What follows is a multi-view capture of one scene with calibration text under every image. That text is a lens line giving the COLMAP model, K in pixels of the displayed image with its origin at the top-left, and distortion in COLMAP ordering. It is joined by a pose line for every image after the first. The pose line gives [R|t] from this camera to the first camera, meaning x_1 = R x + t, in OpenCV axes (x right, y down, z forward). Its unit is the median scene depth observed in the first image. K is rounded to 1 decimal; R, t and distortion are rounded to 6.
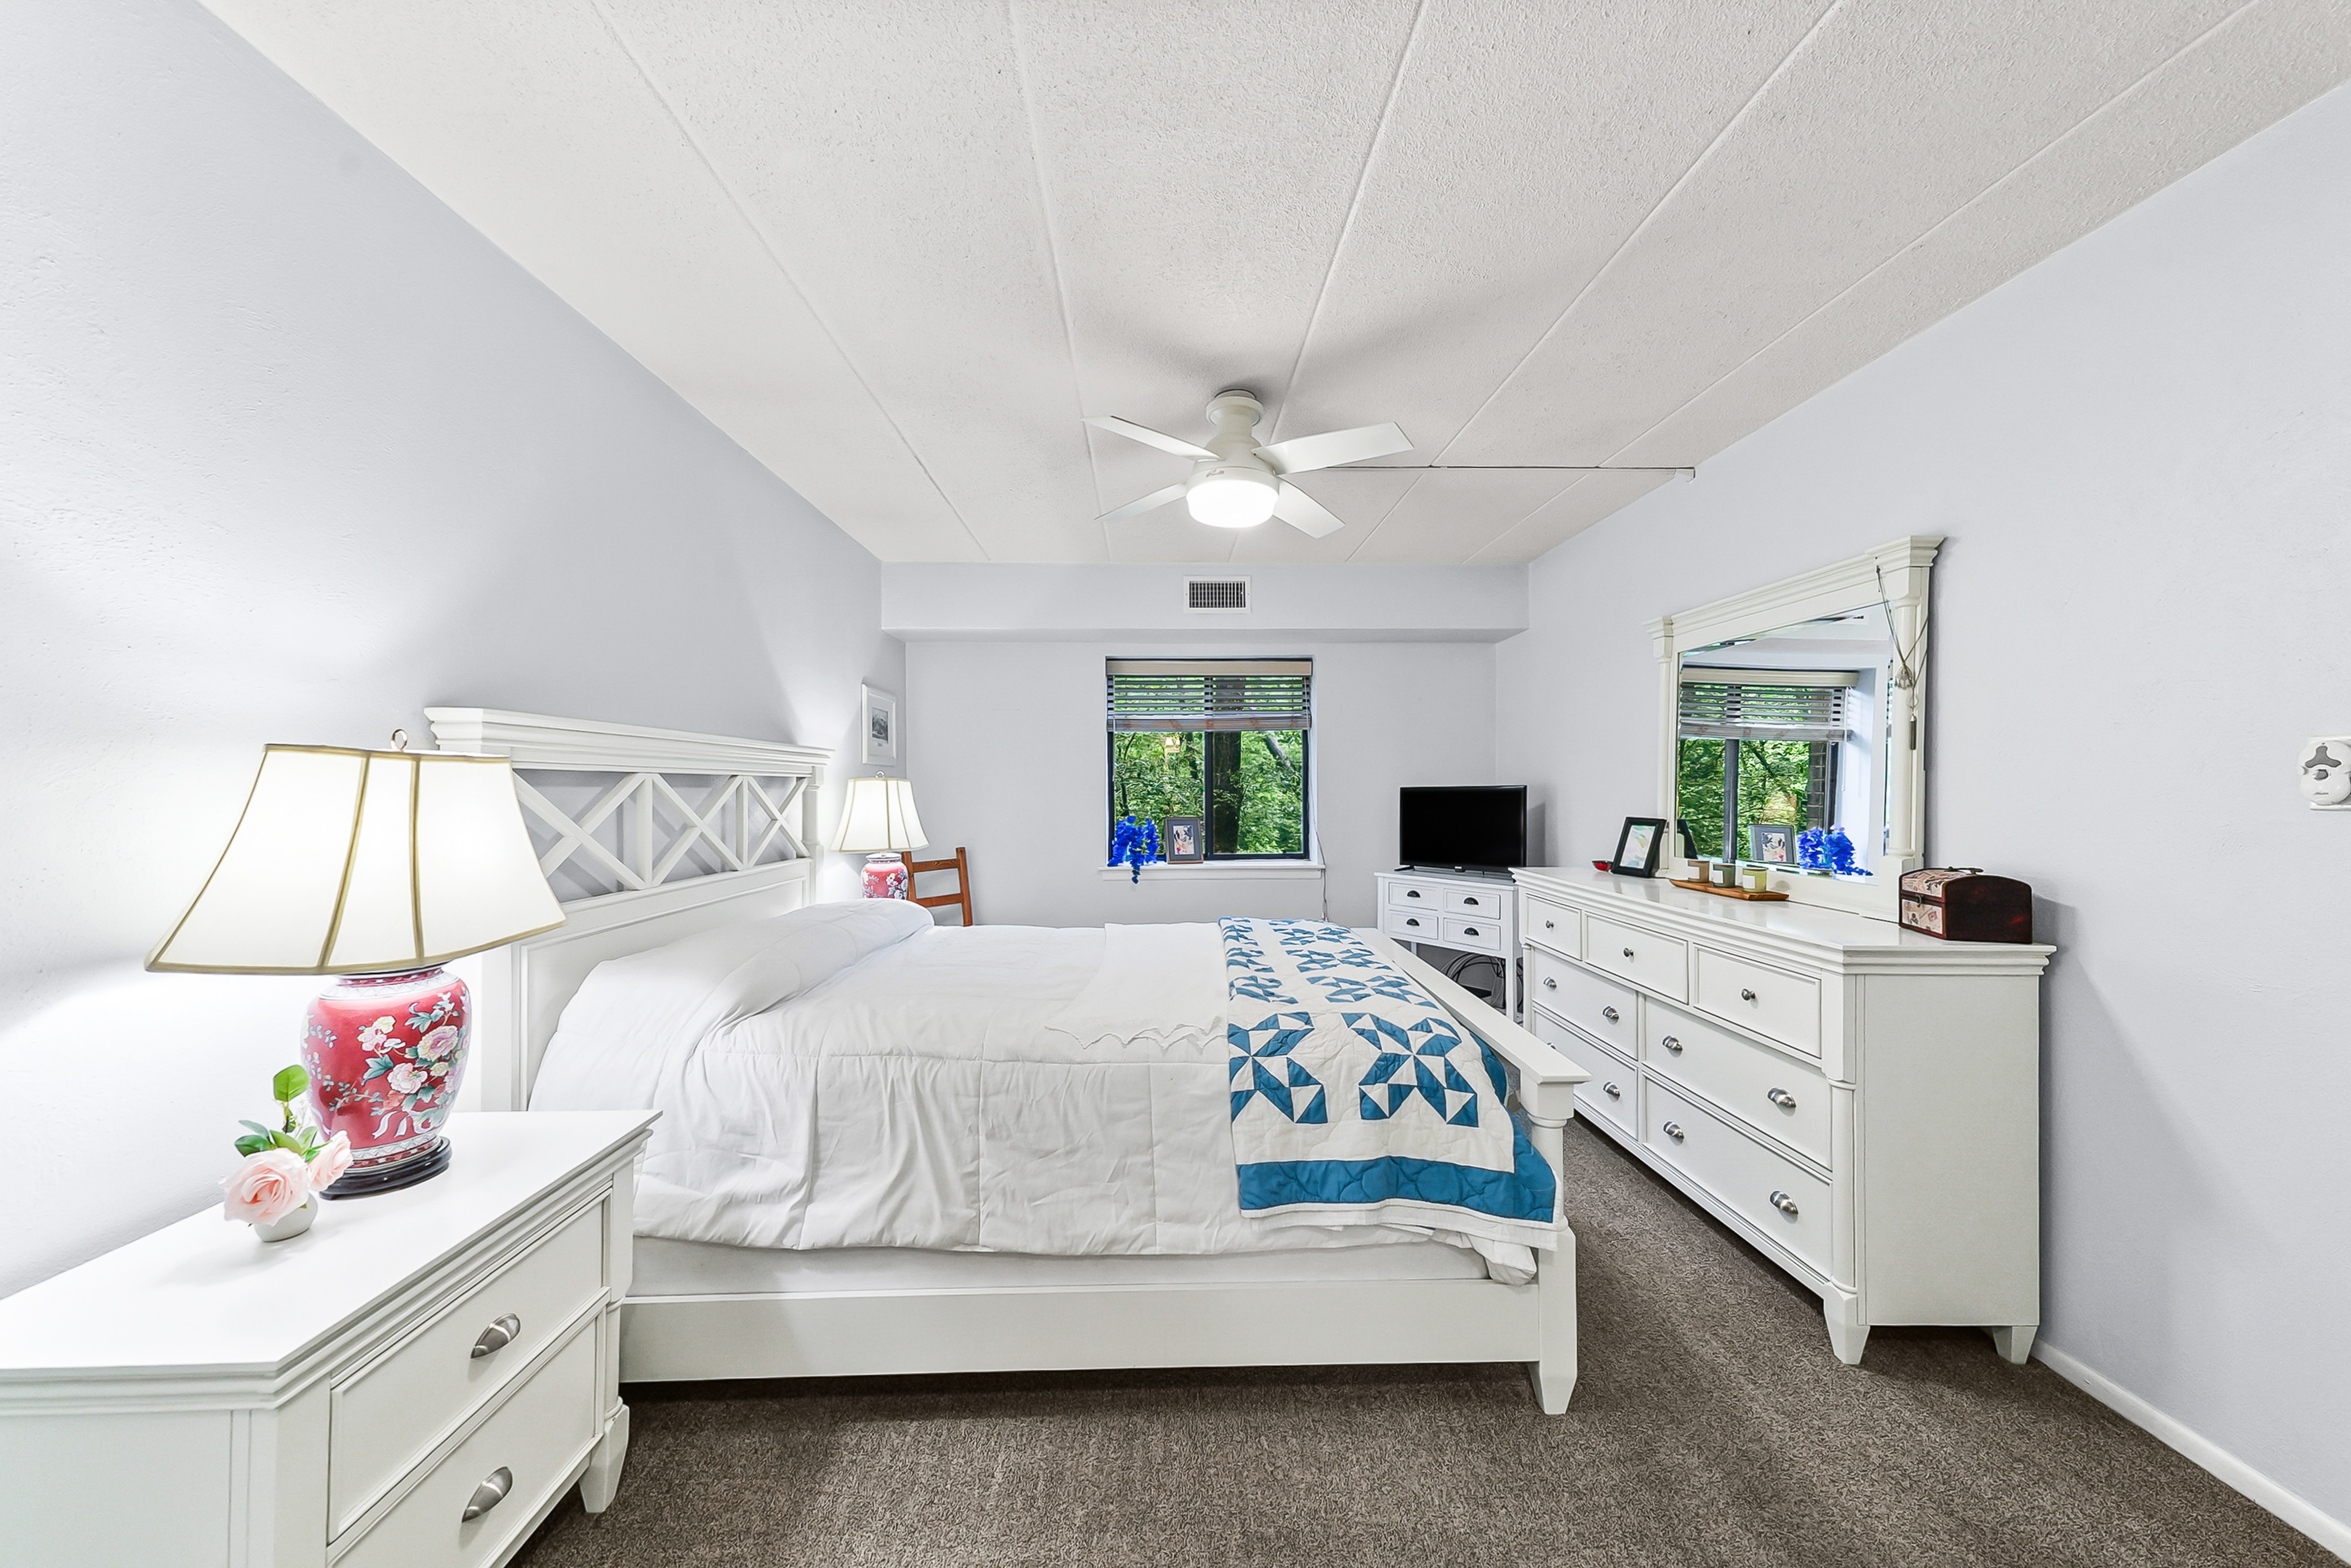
lens RADIAL K [[820.9, 0, 1179.9], [0, 820.9, 805.7], [0, 0, 1]] dist [0.025010, 0.000012]
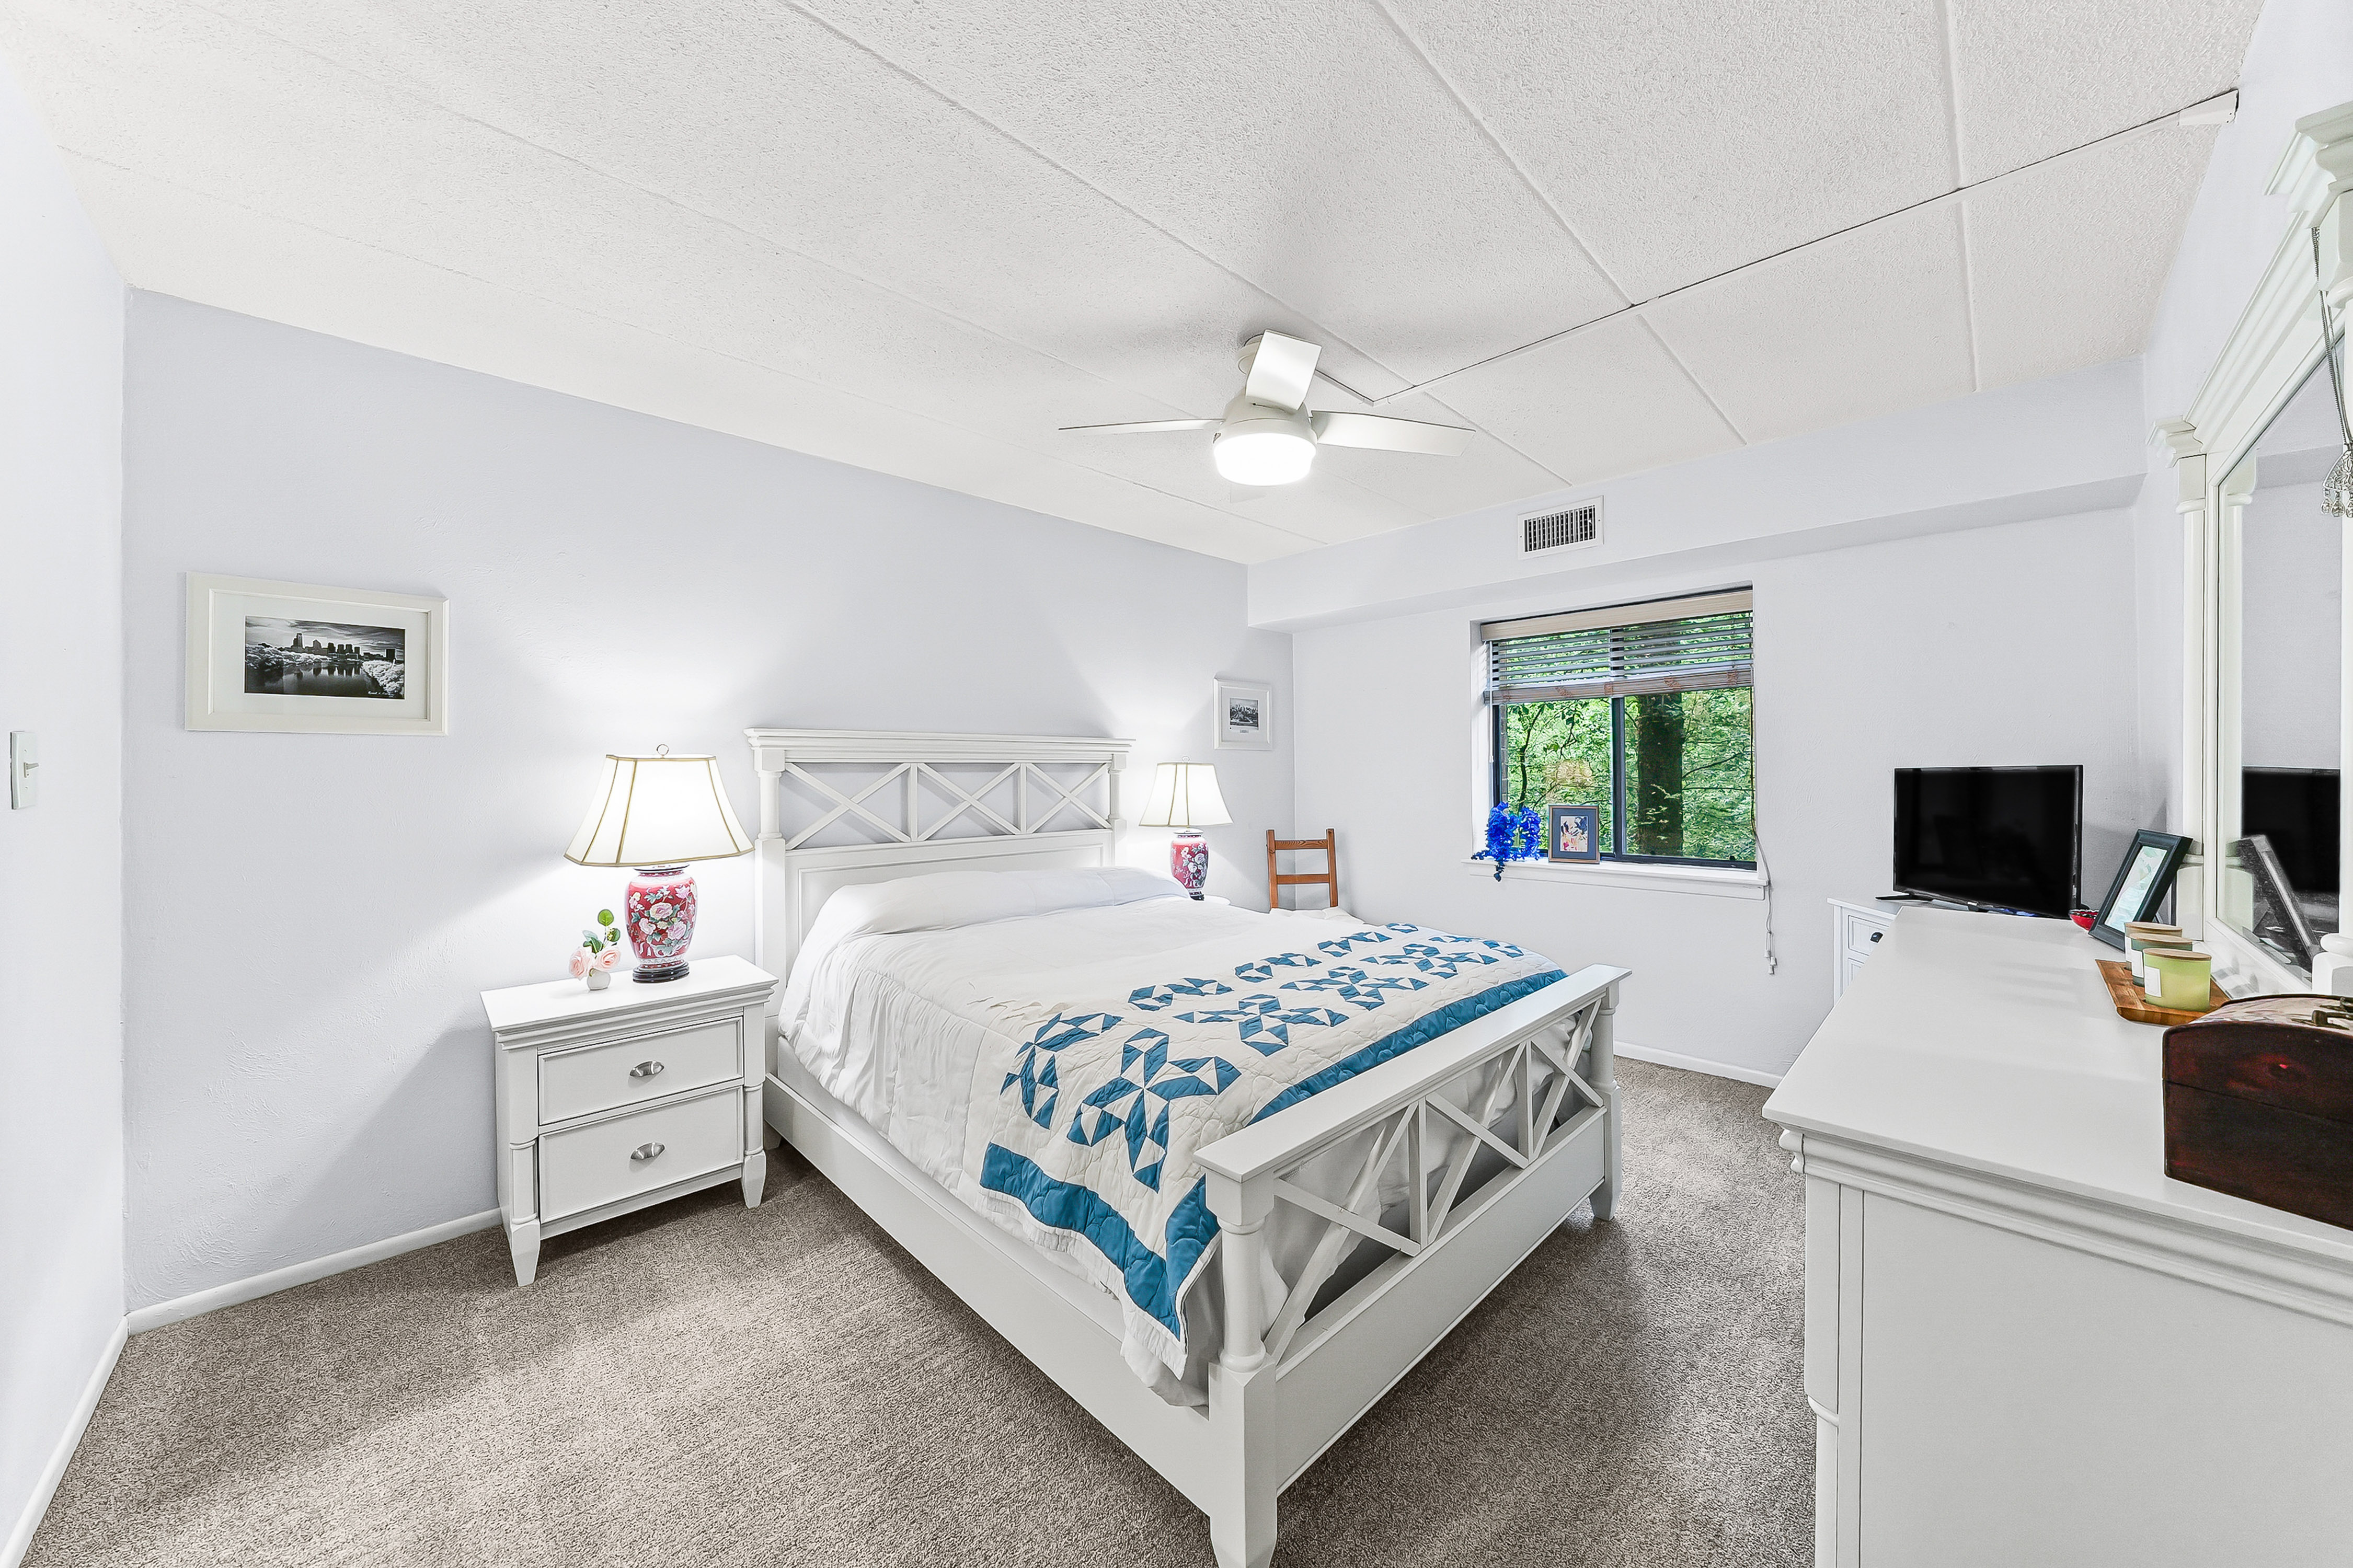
lens RADIAL K [[829.4, 0, 1183.3], [0, 829.4, 783.1], [0, 0, 1]] dist [-0.012863, 0.000150]
pose [[0.681644, 0.010882, -0.731603, 0.793952], [-0.012458, 0.999917, 0.003265, -0.014515], [0.731578, 0.006888, 0.681723, 0.377545]]
